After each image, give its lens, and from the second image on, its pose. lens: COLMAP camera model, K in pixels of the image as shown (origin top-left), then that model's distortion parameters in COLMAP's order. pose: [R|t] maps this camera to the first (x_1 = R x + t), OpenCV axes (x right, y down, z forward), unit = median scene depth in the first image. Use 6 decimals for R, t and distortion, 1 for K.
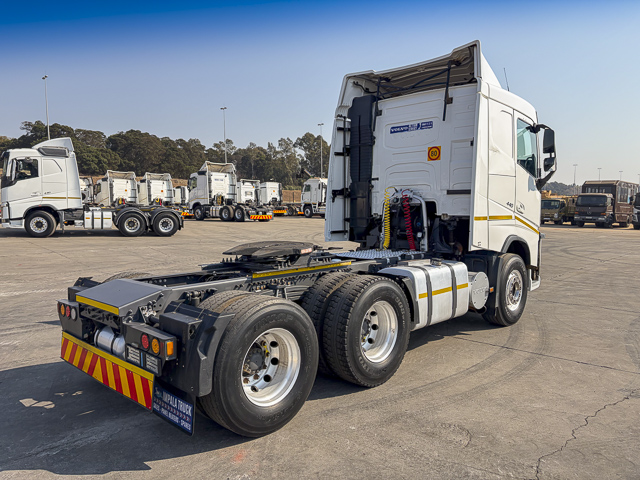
lens RADIAL K [[481.3, 0, 320.0], [0, 481.3, 240.0], [0, 0, 1]] dist [0.110267, -0.133725]
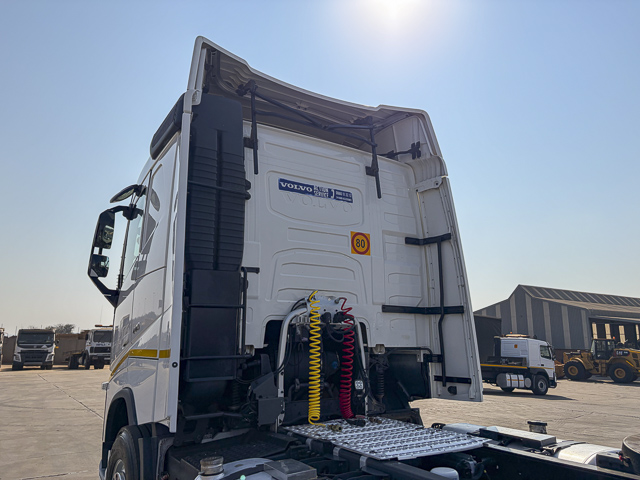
lens RADIAL K [[481.3, 0, 320.0], [0, 481.3, 240.0], [0, 0, 1]] dist [0.110267, -0.133725]
pose [[0.233411, 0.201709, 0.951227, -0.357595], [0.065165, 0.972804, -0.222275, -0.050360], [-0.970192, 0.113868, 0.213919, 0.918358]]
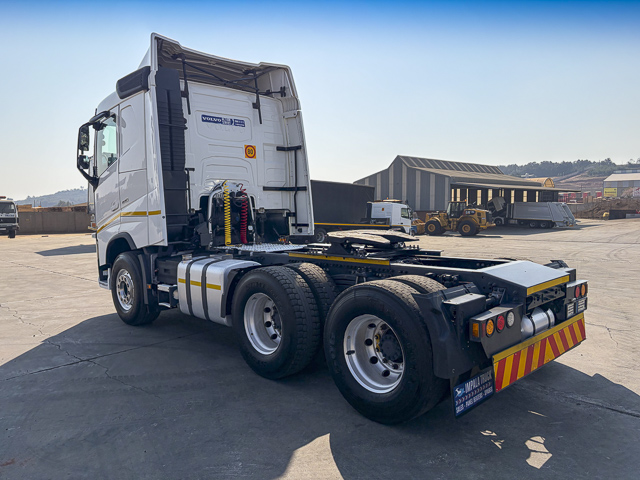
lens RADIAL K [[481.3, 0, 320.0], [0, 481.3, 240.0], [0, 0, 1]] dist [0.110267, -0.133725]
pose [[0.022285, -0.063478, 0.997734, -0.845282], [0.088482, 0.994191, 0.061277, -0.035530], [-0.995828, 0.086916, 0.027772, 0.832595]]
